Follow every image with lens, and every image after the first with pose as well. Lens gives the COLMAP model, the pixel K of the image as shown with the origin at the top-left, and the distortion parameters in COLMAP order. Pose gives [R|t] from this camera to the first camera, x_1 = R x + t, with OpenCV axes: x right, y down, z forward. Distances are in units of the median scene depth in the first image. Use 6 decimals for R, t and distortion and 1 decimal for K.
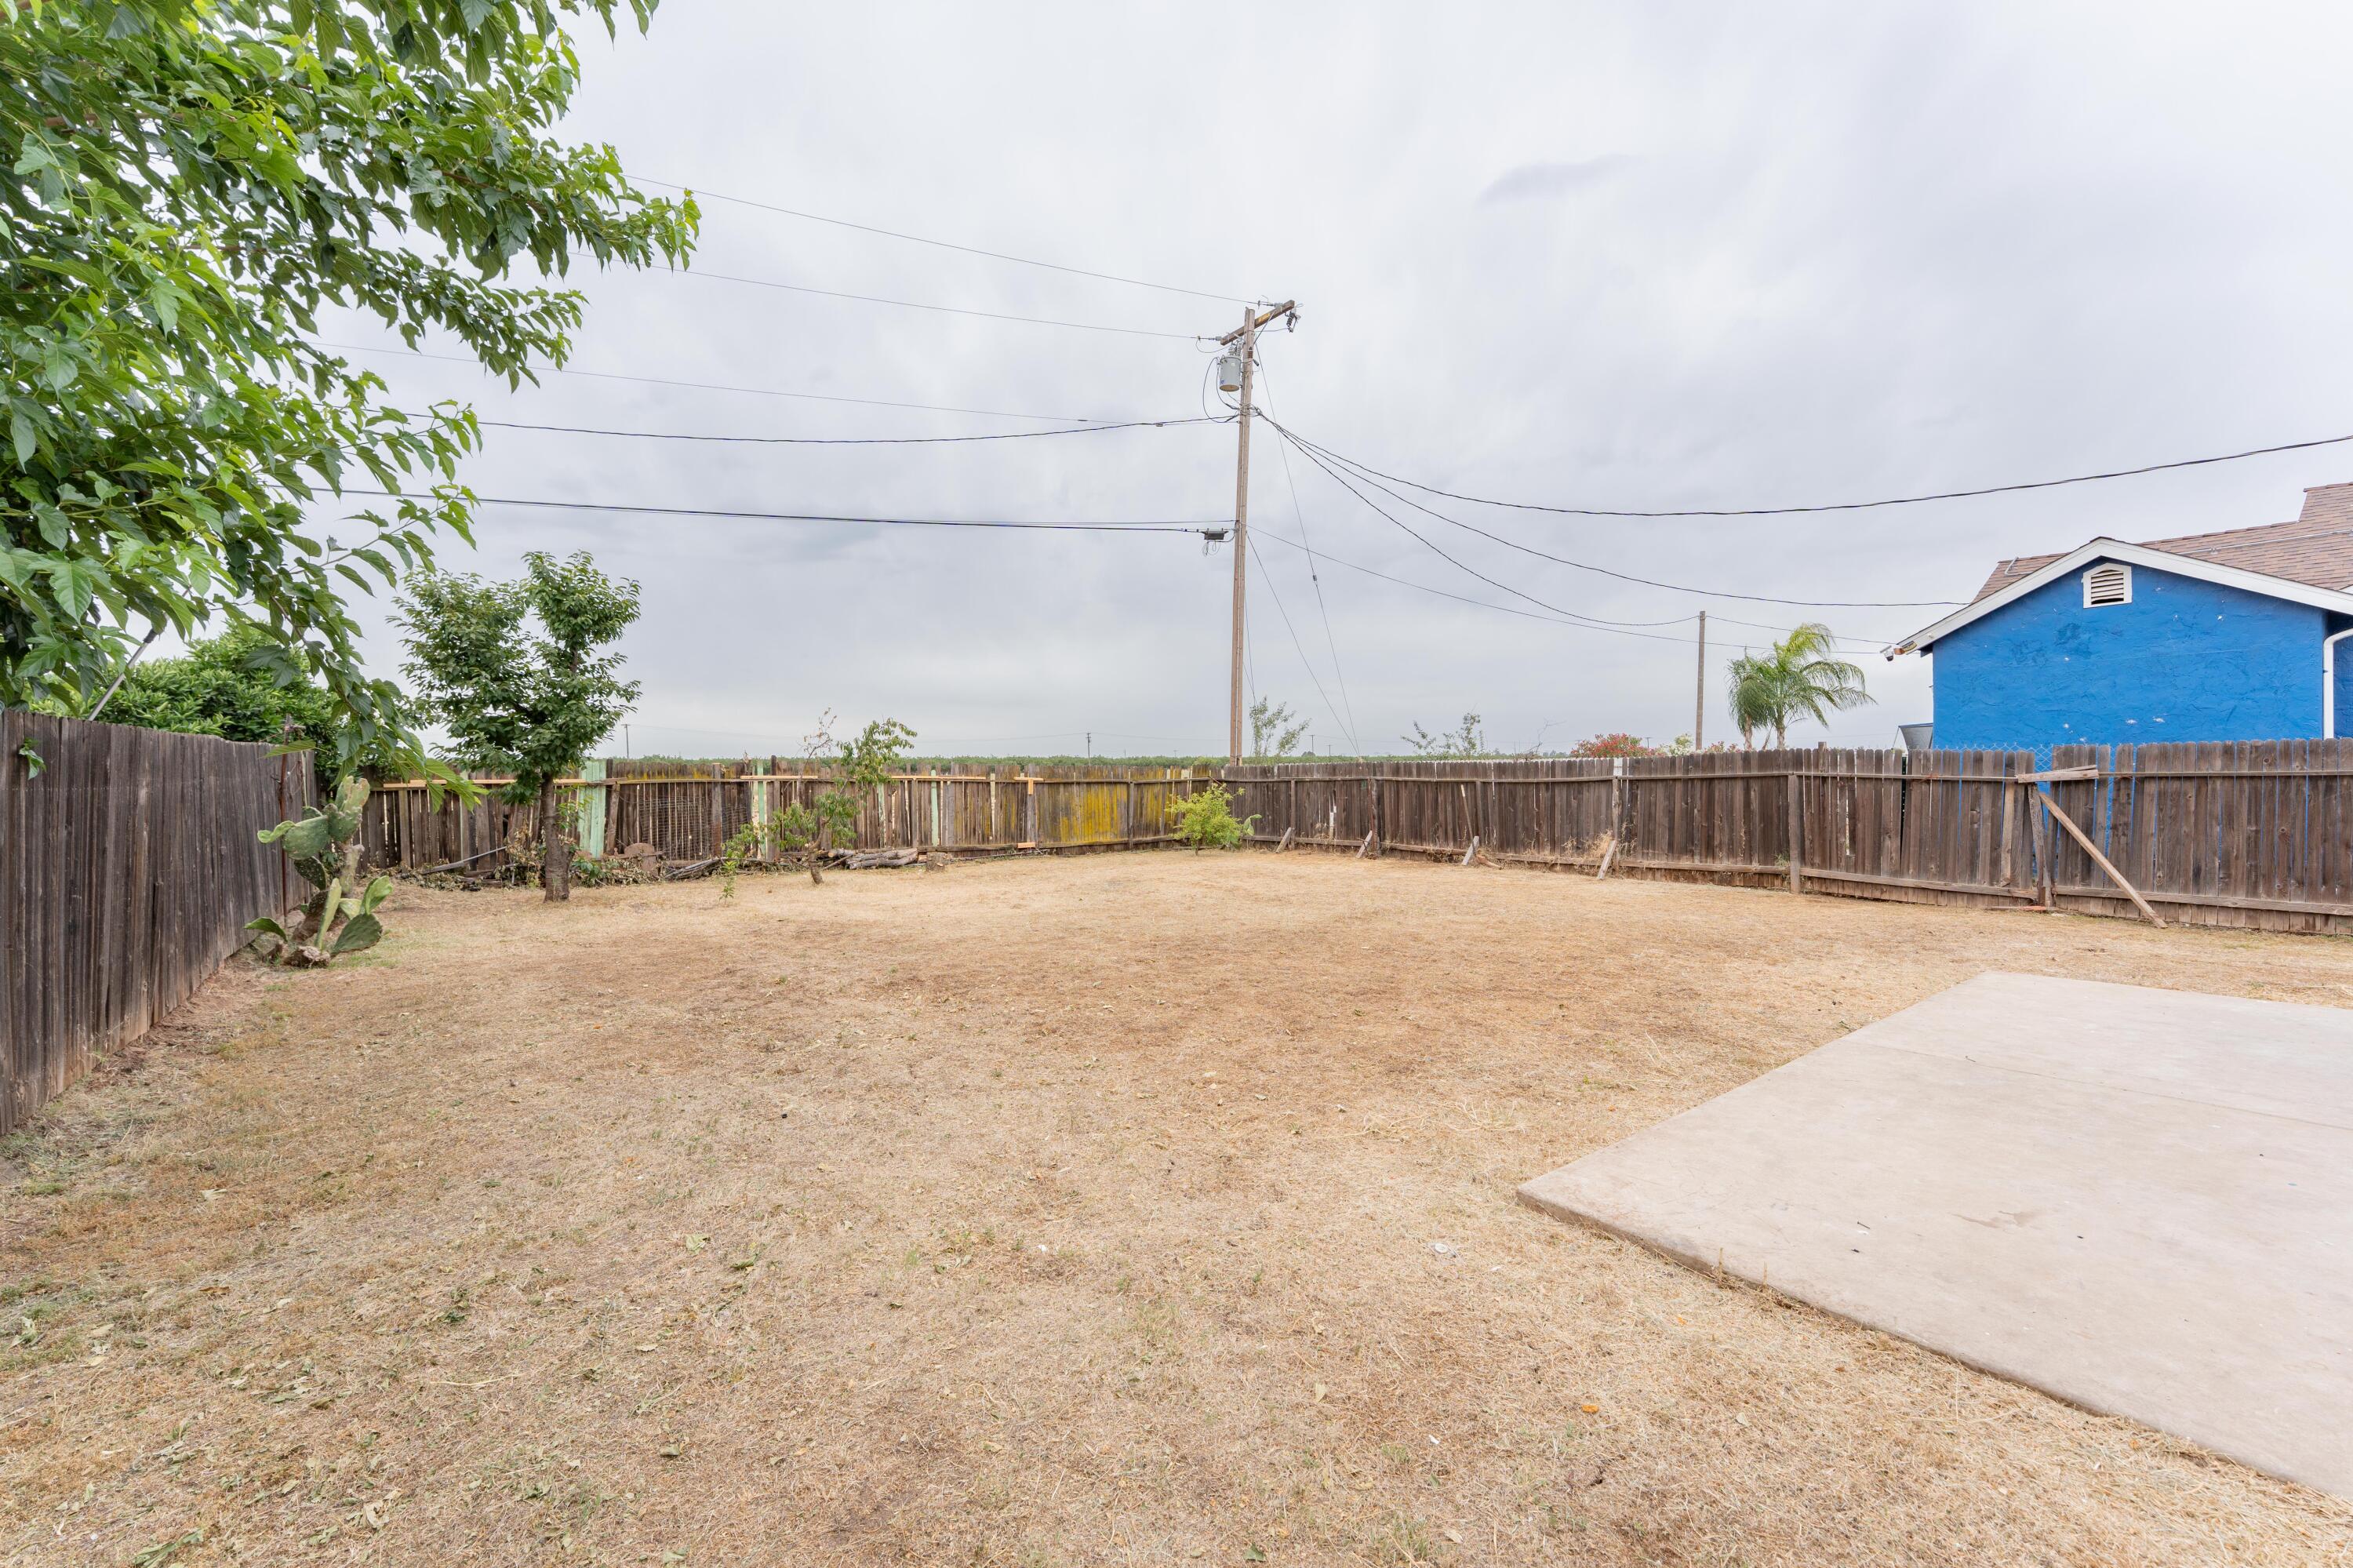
lens RADIAL K [[951.8, 0, 1171.3], [0, 951.8, 779.6], [0, 0, 1]] dist [-0.000232, 0.000182]
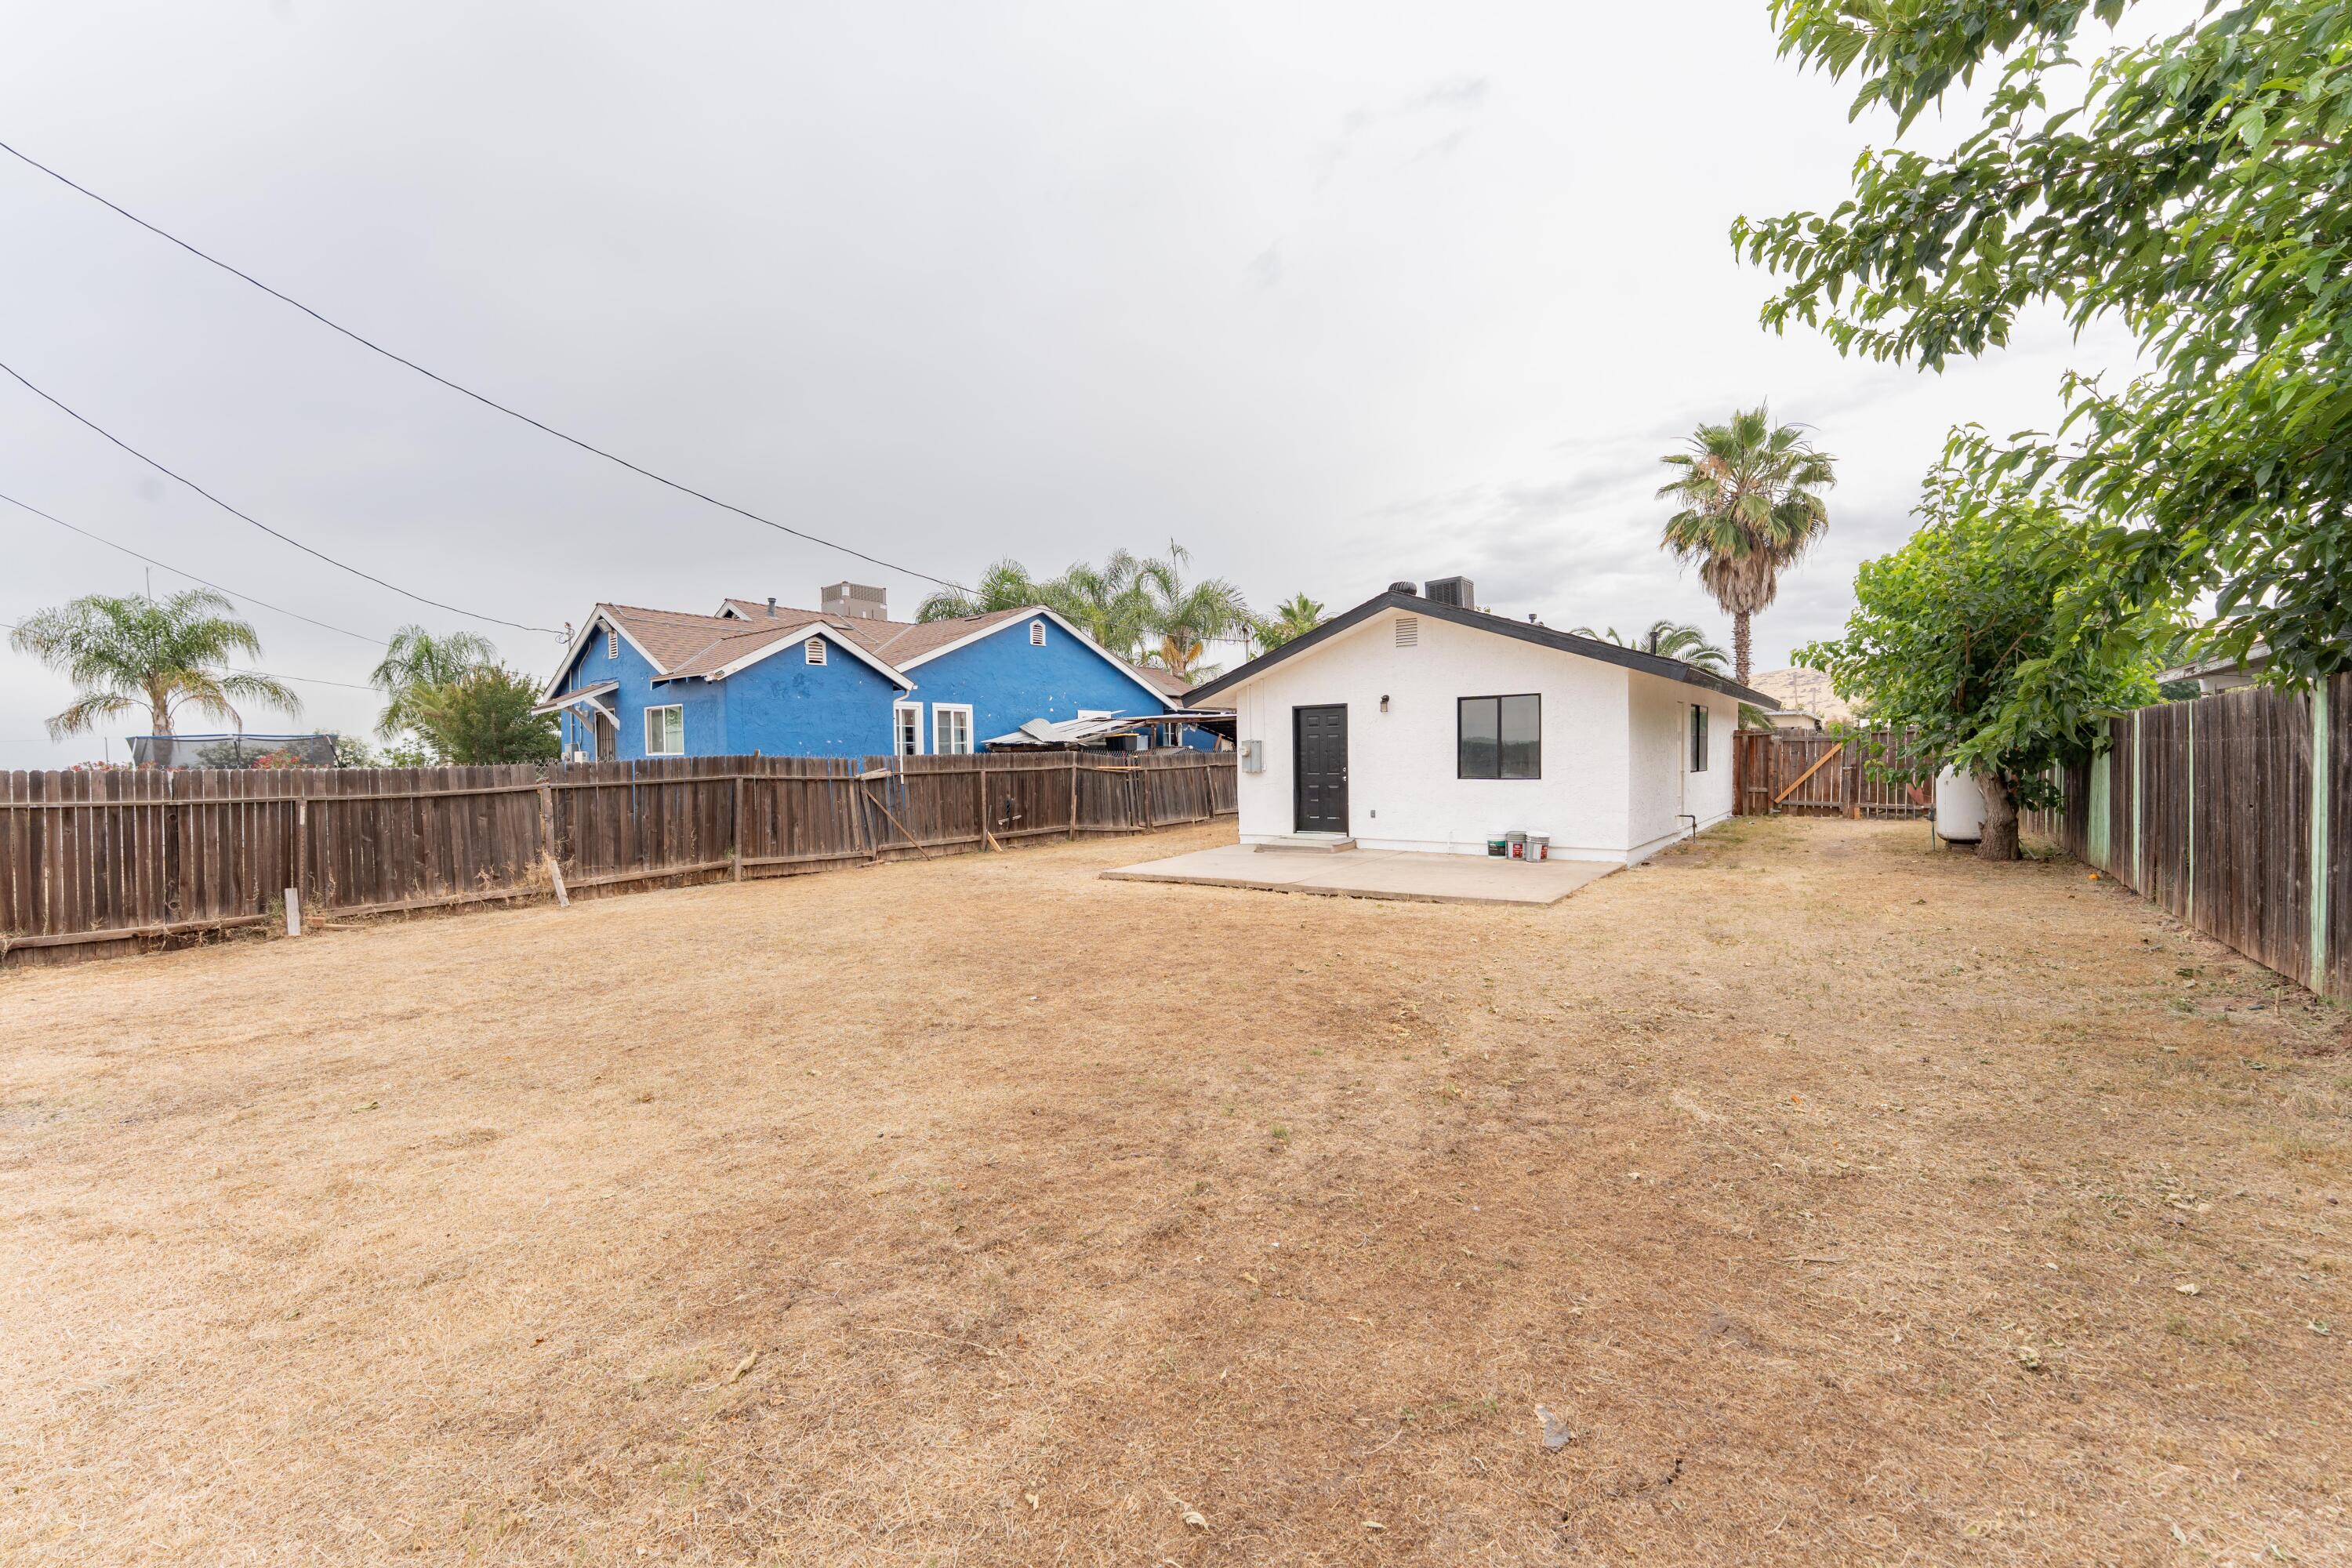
lens RADIAL K [[919.4, 0, 1190.2], [0, 919.4, 773.4], [0, 0, 1]] dist [-0.002696, -0.000170]
pose [[-0.281537, 0.002622, 0.959547, -0.519319], [0.034207, 0.999388, 0.007306, -0.000206], [-0.958941, 0.034880, -0.281454, 0.740556]]
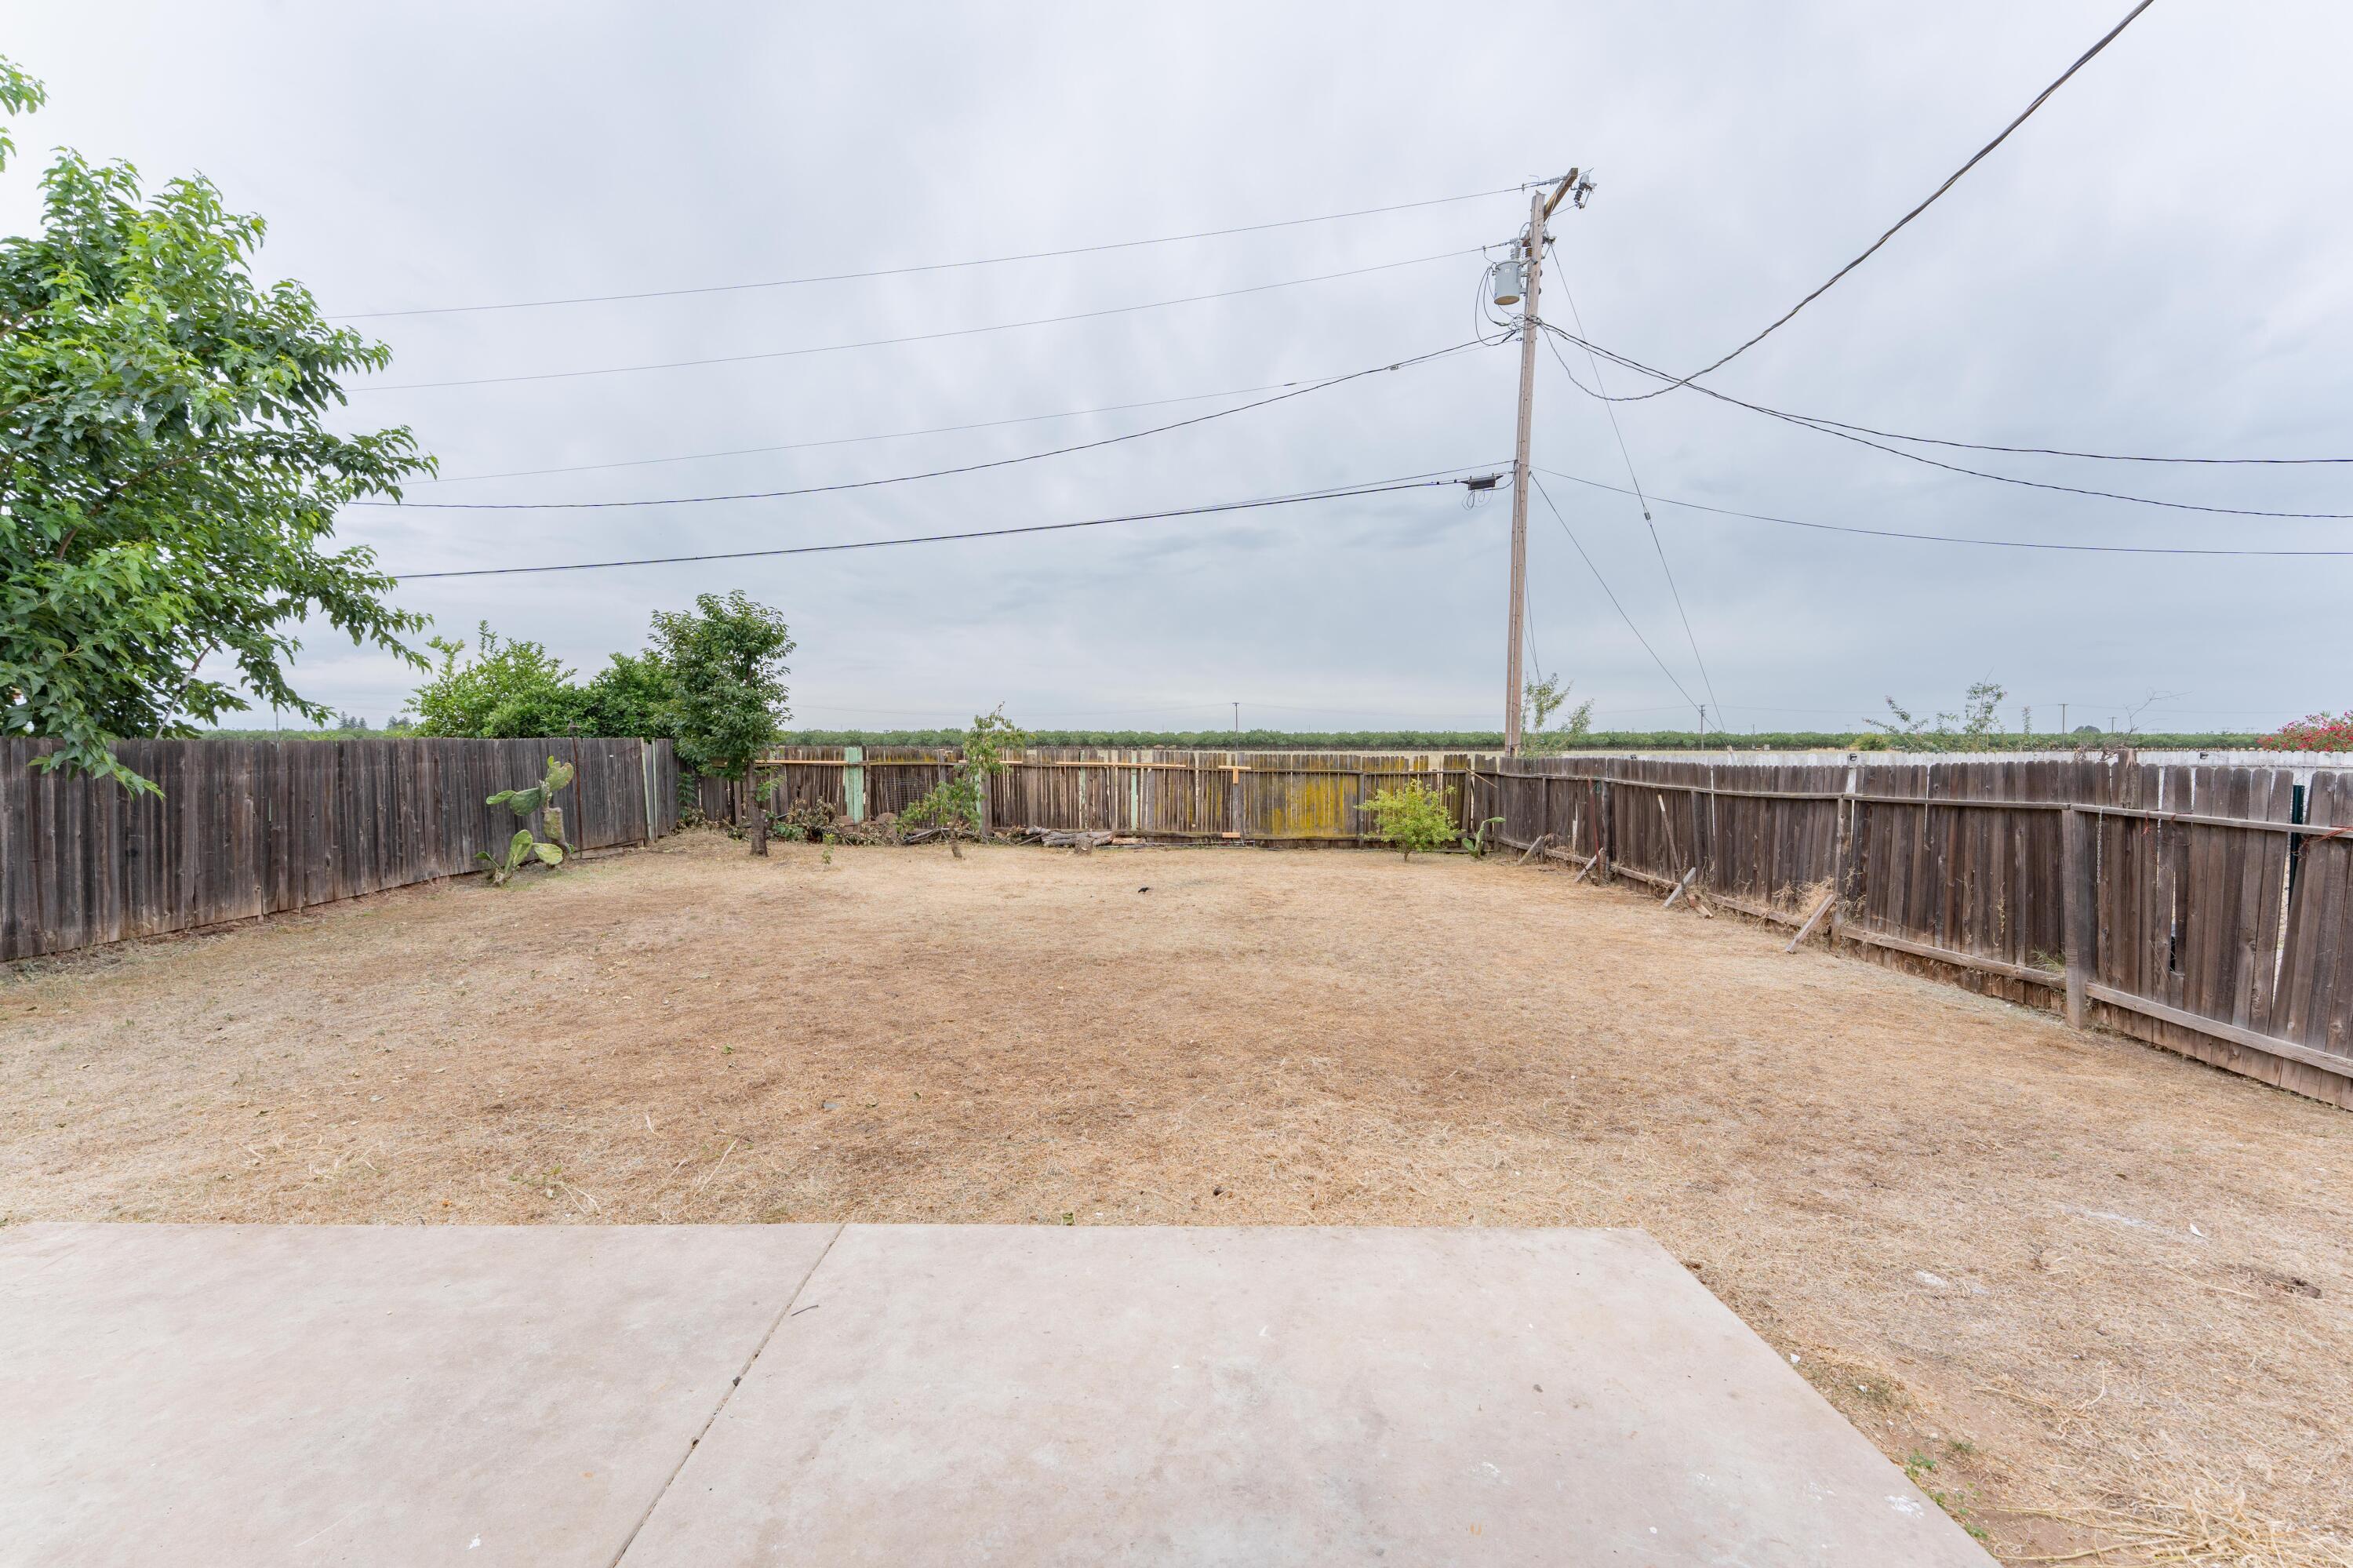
lens RADIAL K [[951.8, 0, 1171.3], [0, 951.8, 779.6], [0, 0, 1]] dist [-0.000232, 0.000182]
pose [[0.803880, 0.035543, -0.593728, 0.526198], [-0.018643, 0.999228, 0.034575, -0.029264], [0.594499, -0.016725, 0.803923, 0.244870]]
